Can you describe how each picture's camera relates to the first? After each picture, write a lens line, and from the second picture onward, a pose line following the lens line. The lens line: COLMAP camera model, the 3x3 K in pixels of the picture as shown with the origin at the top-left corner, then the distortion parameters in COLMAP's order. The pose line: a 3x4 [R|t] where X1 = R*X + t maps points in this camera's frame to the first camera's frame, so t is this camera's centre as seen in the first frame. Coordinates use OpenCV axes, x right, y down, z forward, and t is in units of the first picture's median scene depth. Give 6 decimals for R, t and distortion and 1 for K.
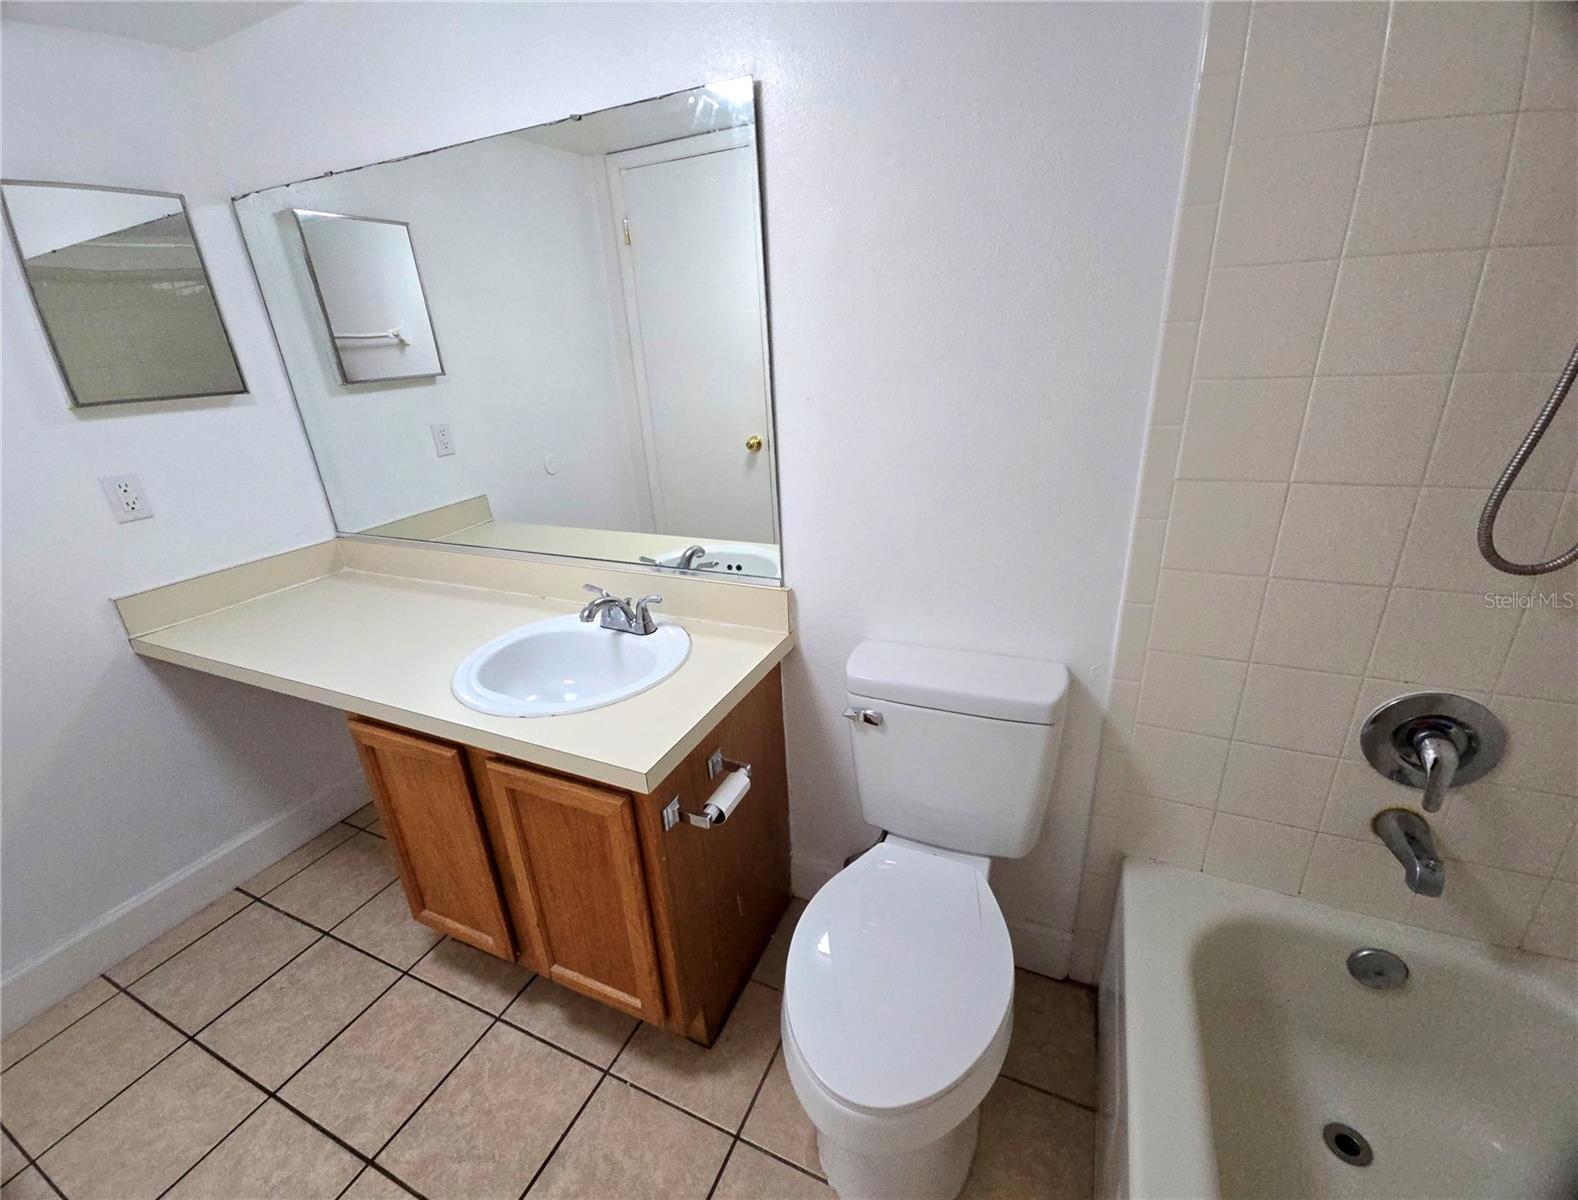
lens RADIAL K [[650.7, 0, 789.0], [0, 650.7, 600.0], [0, 0, 1]] dist [0.000621, 0.000082]
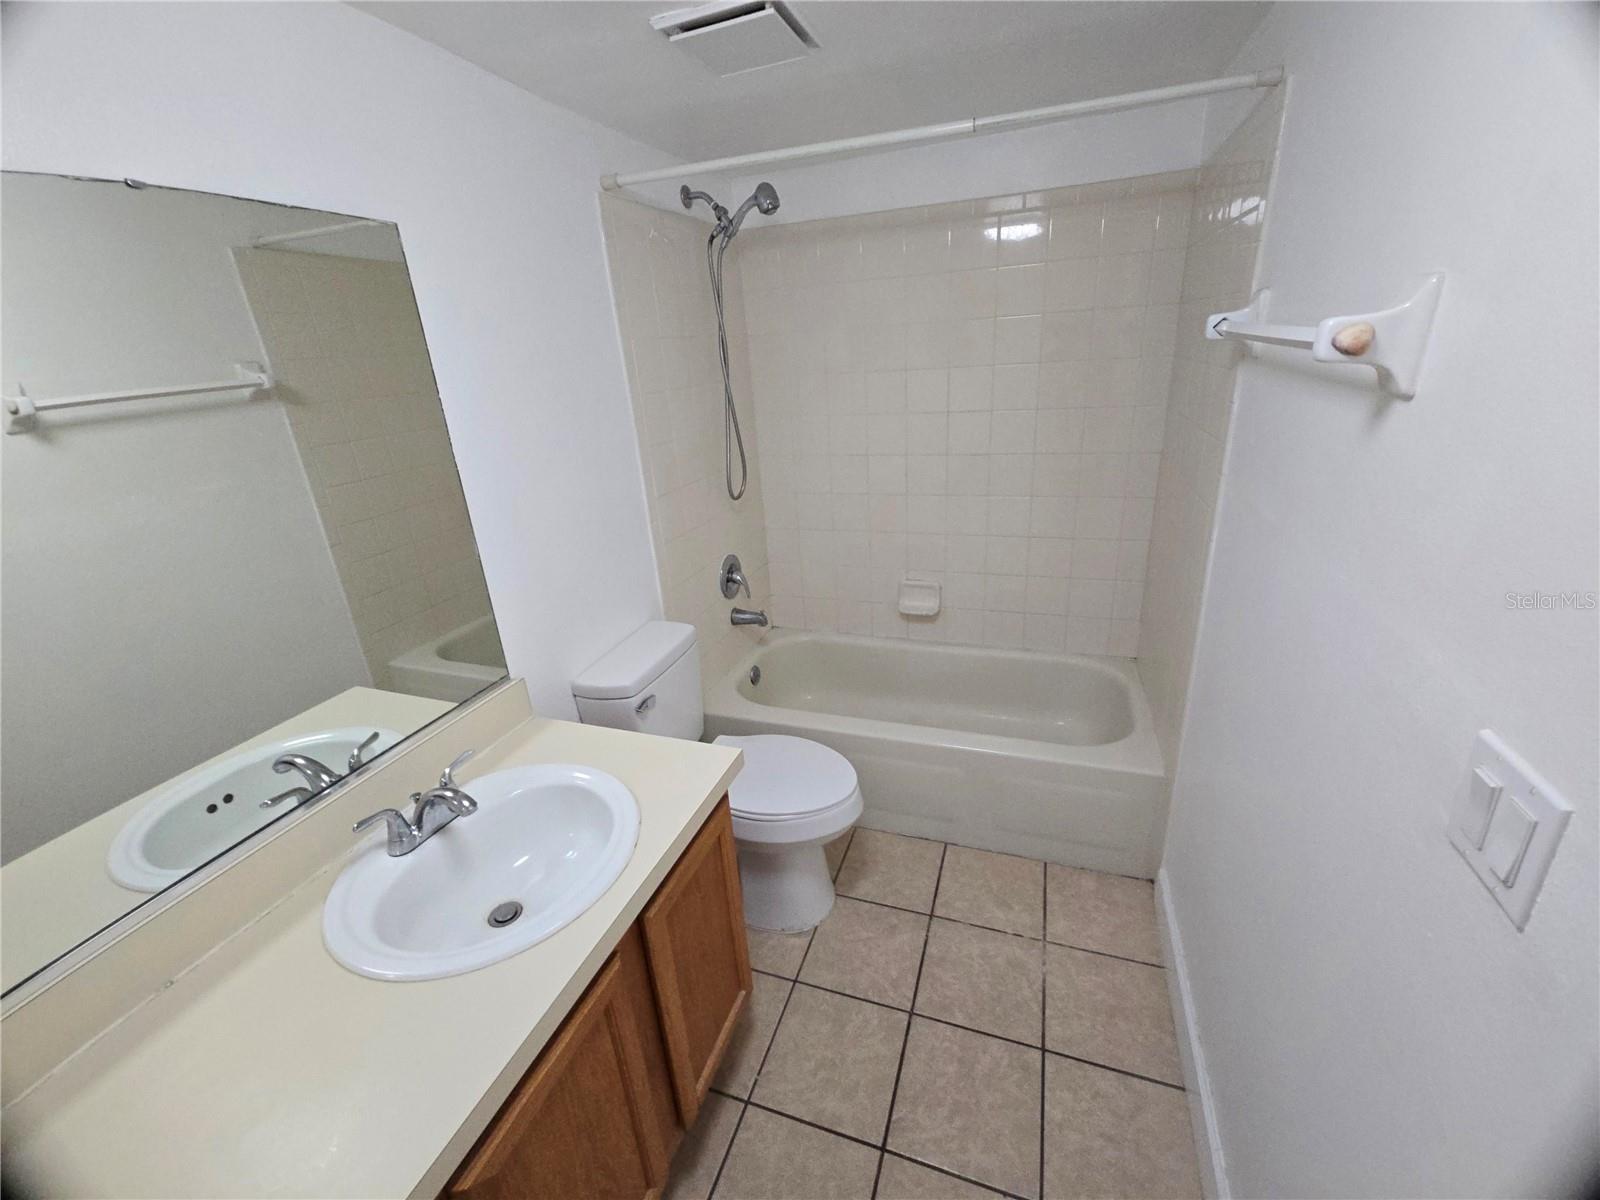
lens RADIAL K [[658.2, 0, 800.0], [0, 658.2, 600.0], [0, 0, 1]] dist [-0.000676, -0.000181]
pose [[-0.084030, -0.299071, 0.950524, -1.151025], [0.429400, 0.849918, 0.305377, -0.287421], [-0.899196, 0.433816, 0.057003, 0.544934]]
